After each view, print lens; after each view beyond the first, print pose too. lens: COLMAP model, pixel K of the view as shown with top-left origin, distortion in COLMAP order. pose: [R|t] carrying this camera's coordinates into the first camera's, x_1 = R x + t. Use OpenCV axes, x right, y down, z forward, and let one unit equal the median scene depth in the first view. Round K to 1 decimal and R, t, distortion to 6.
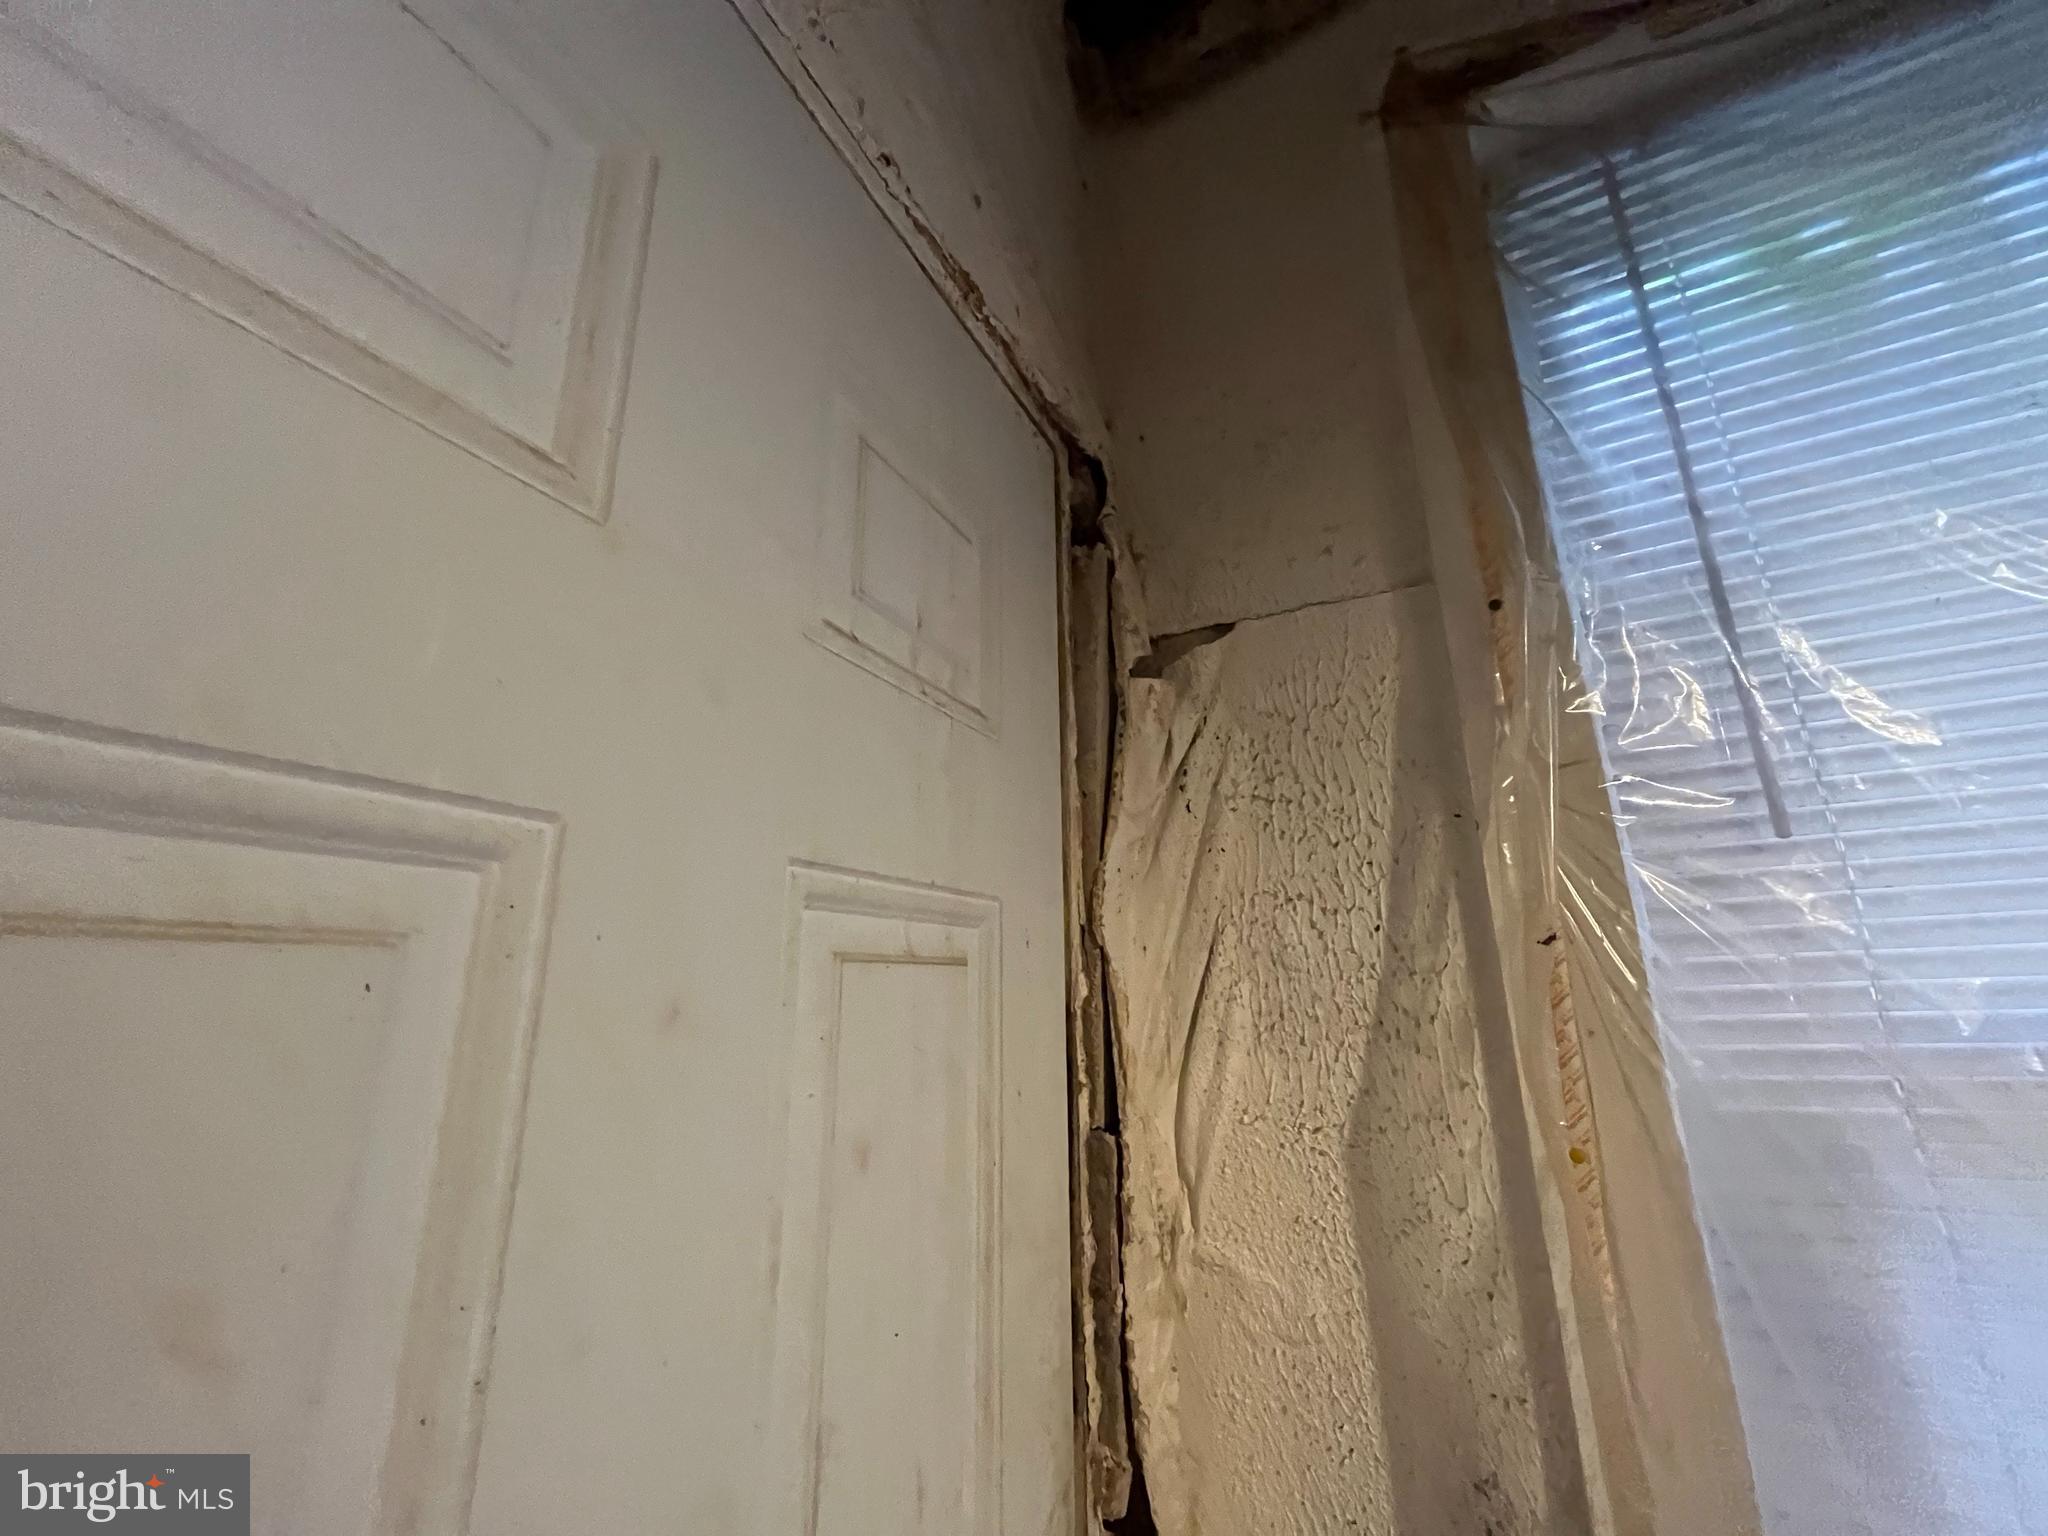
lens RADIAL K [[822.8, 0, 1028.8], [0, 822.8, 762.8], [0, 0, 1]] dist [-0.002143, -0.000607]
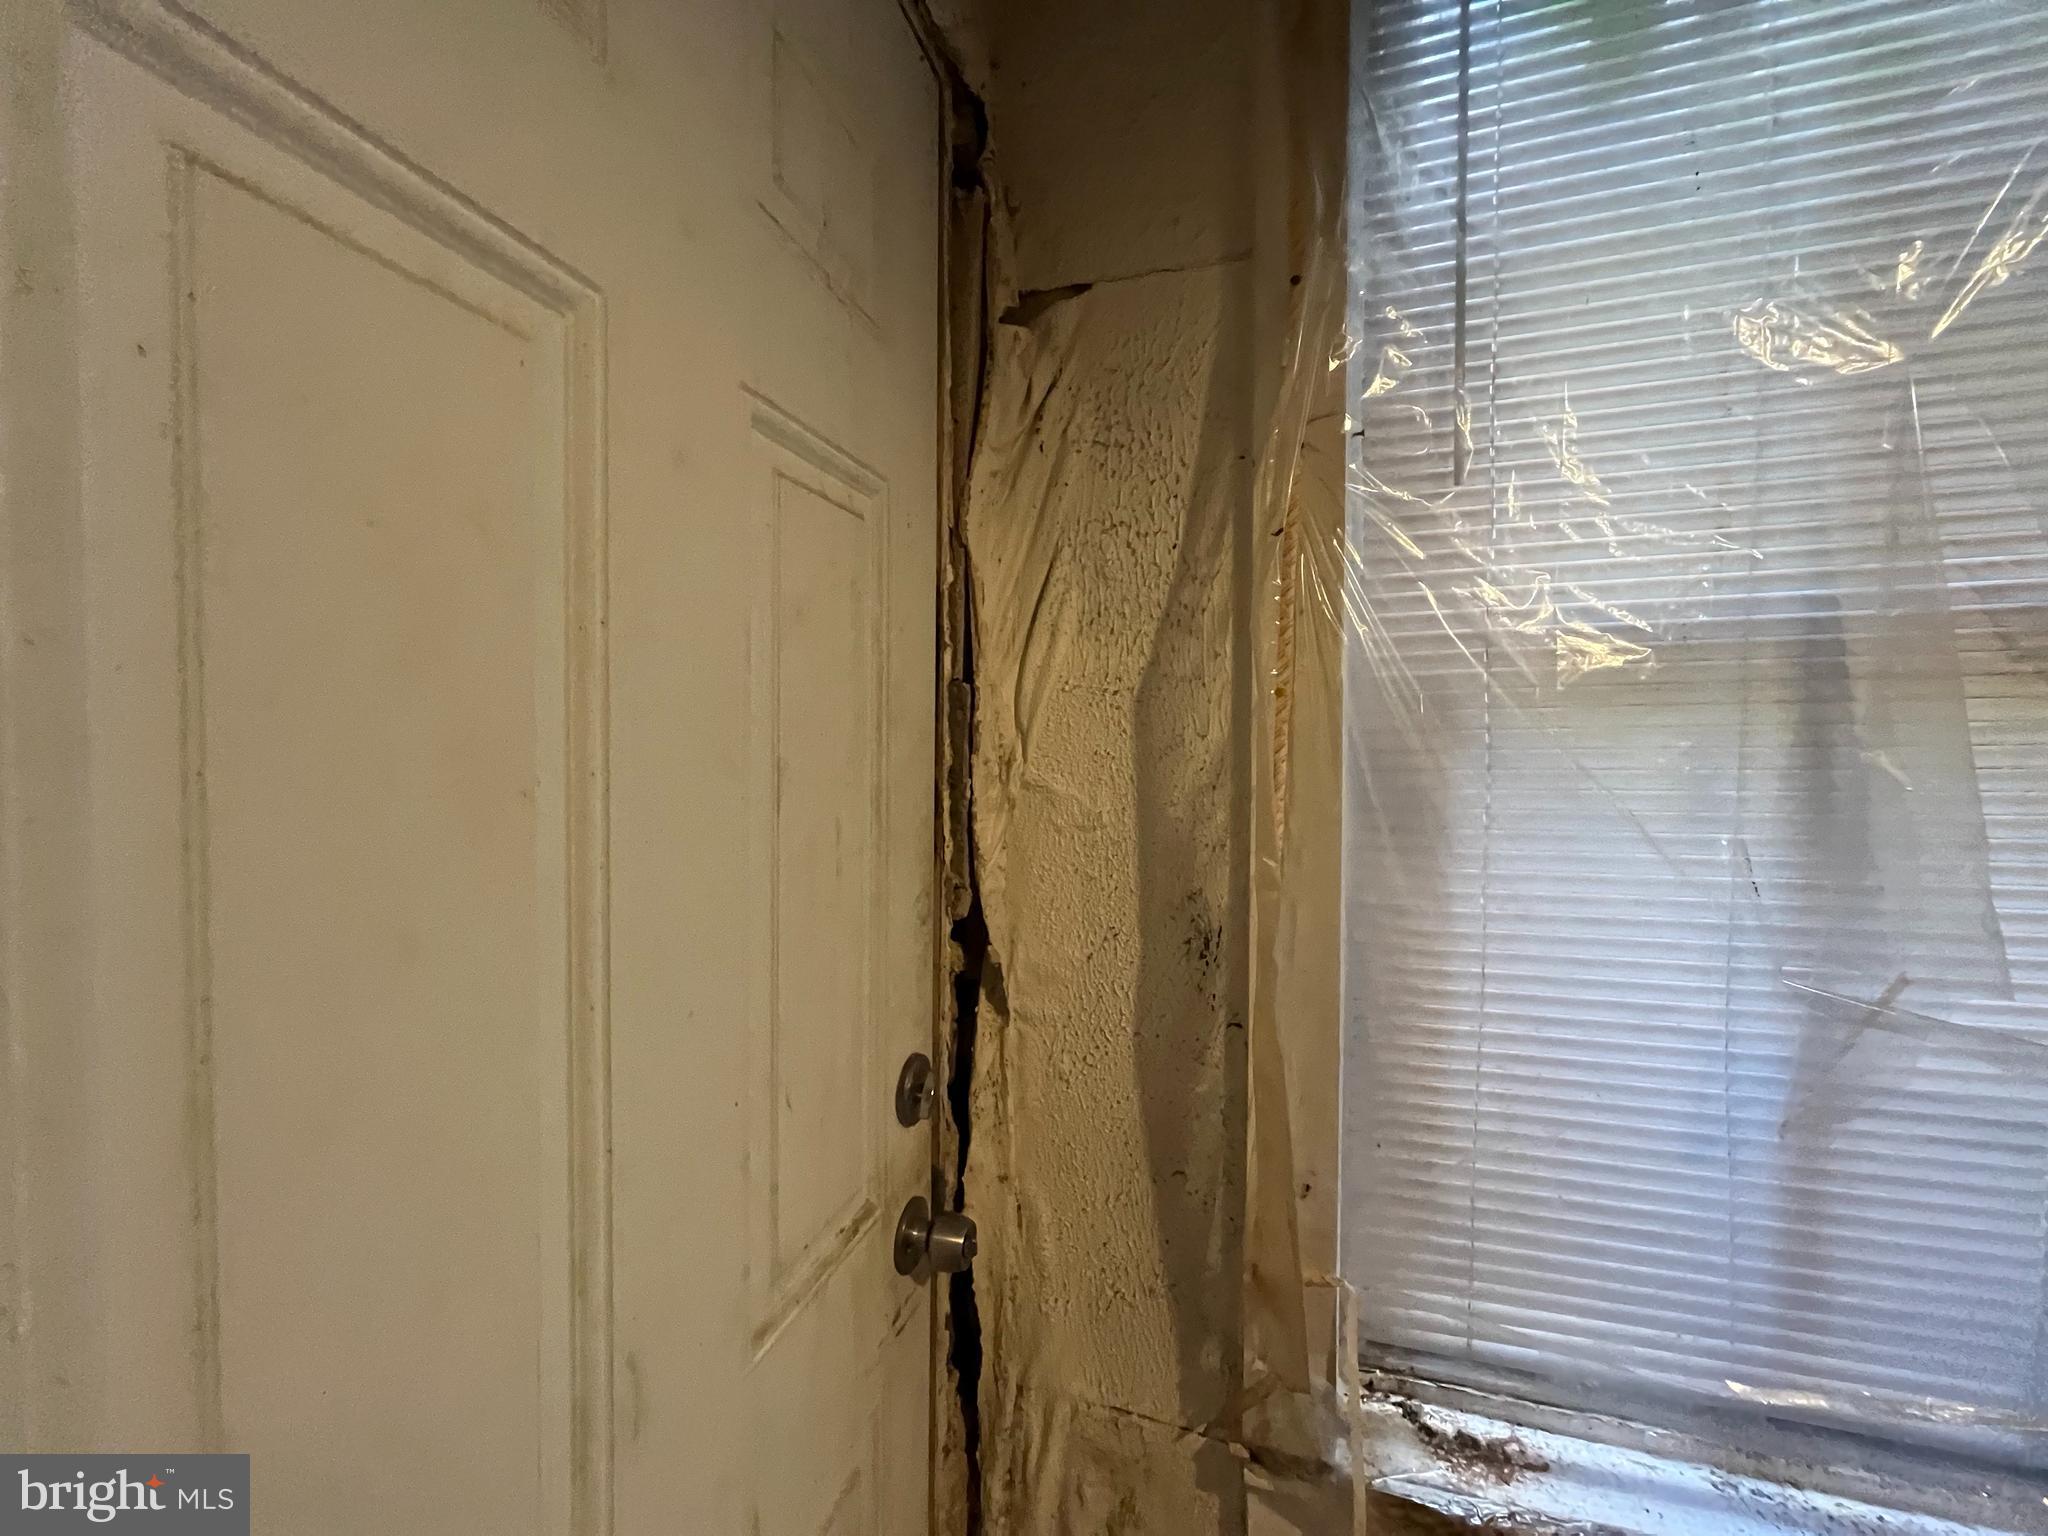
lens RADIAL K [[822.8, 0, 1028.8], [0, 822.8, 762.8], [0, 0, 1]] dist [-0.002143, -0.000607]
pose [[0.986682, 0.014261, 0.162037, -0.016473], [-0.061493, 0.954927, 0.290401, 0.163559], [-0.150592, -0.296497, 0.943086, -0.312706]]
